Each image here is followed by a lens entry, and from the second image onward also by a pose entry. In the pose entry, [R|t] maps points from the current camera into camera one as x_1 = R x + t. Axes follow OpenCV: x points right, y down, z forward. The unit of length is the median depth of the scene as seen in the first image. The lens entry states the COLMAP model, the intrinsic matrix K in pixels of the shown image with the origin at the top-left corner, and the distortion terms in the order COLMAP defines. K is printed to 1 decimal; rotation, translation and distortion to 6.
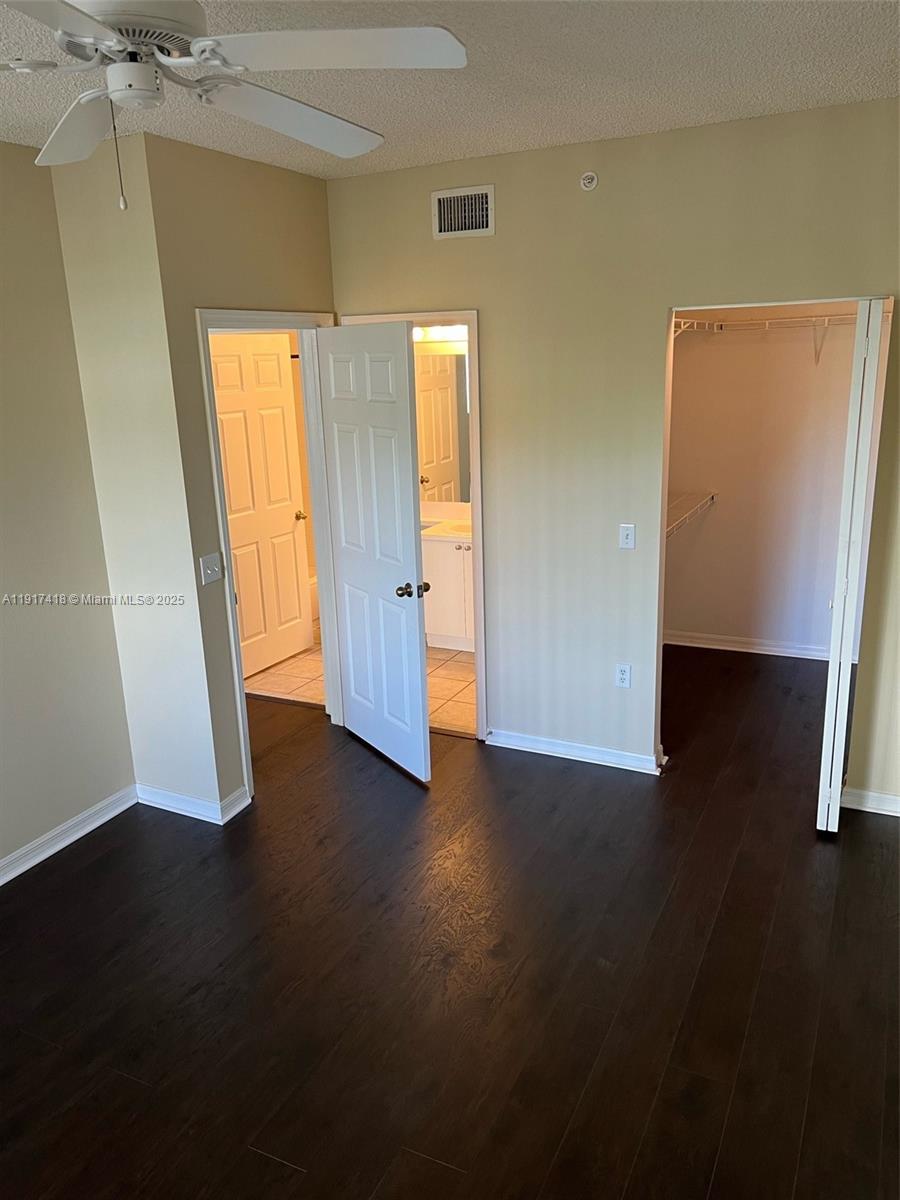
lens RADIAL K [[902.9, 0, 446.8], [0, 902.9, 605.4], [0, 0, 1]] dist [0.010231, -0.001182]
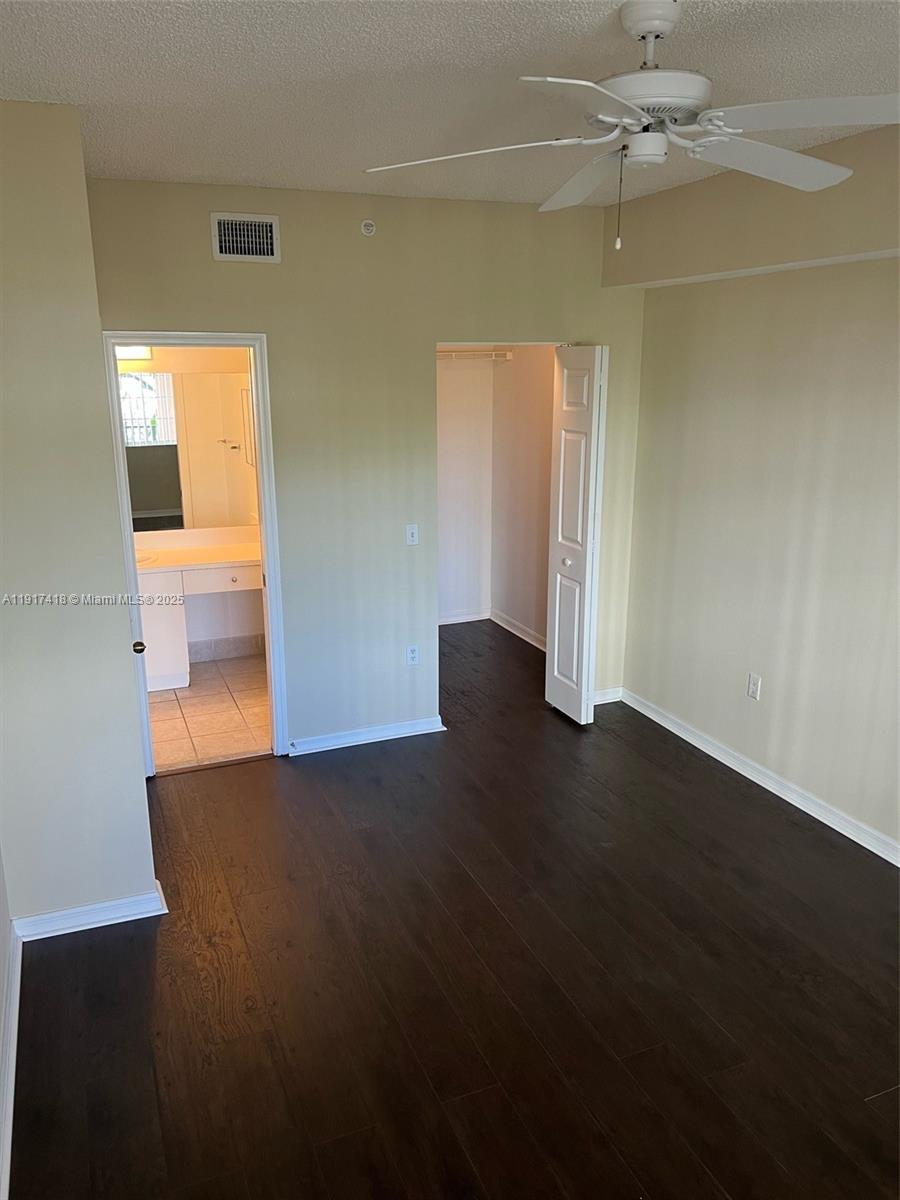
lens RADIAL K [[904.2, 0, 450.0], [0, 904.2, 600.0], [0, 0, 1]] dist [0.000308, 0.007020]
pose [[0.653220, -0.165168, 0.738934, -0.643675], [0.191717, 0.980195, 0.049617, -0.040441], [-0.732494, 0.109256, 0.671949, 0.190717]]
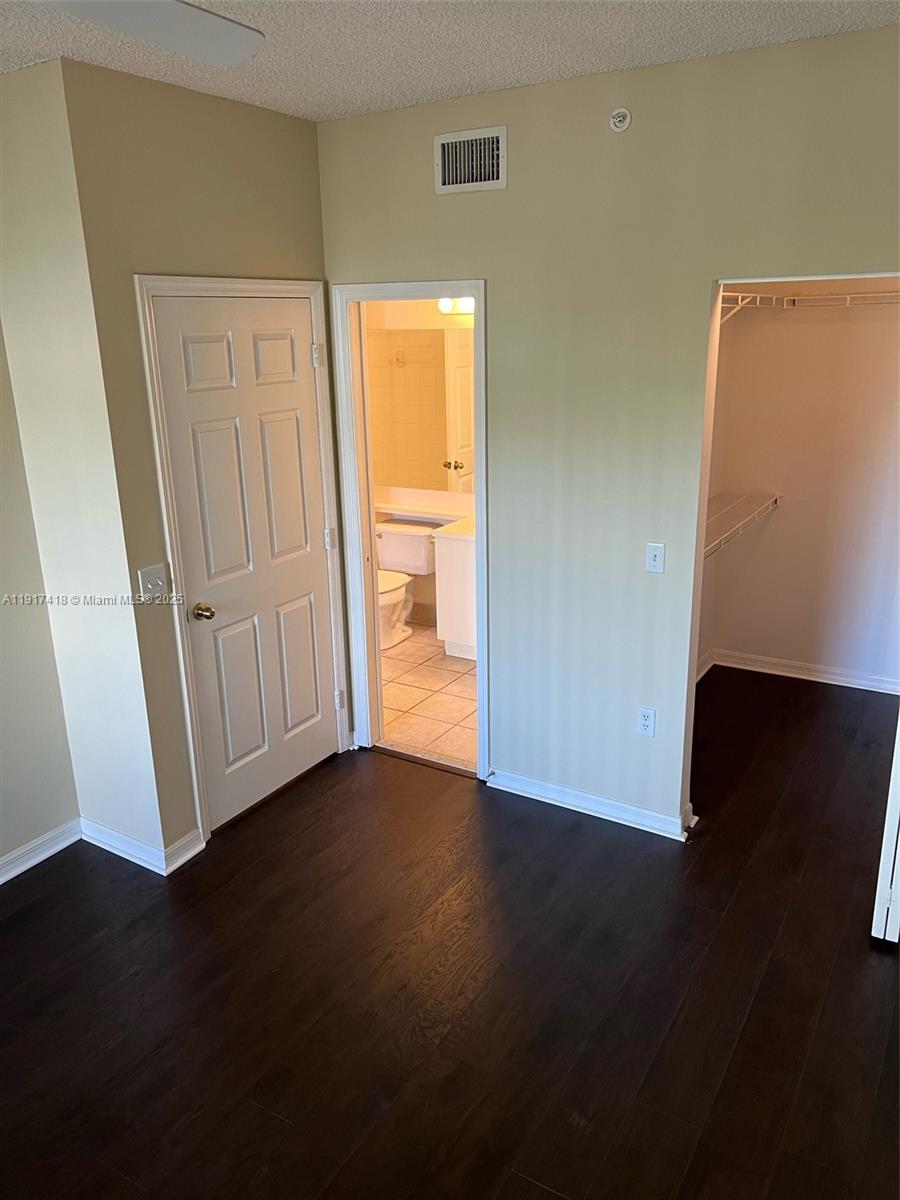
lens RADIAL K [[904.2, 0, 450.0], [0, 904.2, 600.0], [0, 0, 1]] dist [0.000308, 0.007020]
pose [[0.996230, 0.038581, -0.077703, 0.078465], [-0.036373, 0.998899, 0.029635, -0.055613], [0.078761, -0.026697, 0.996536, 0.160284]]
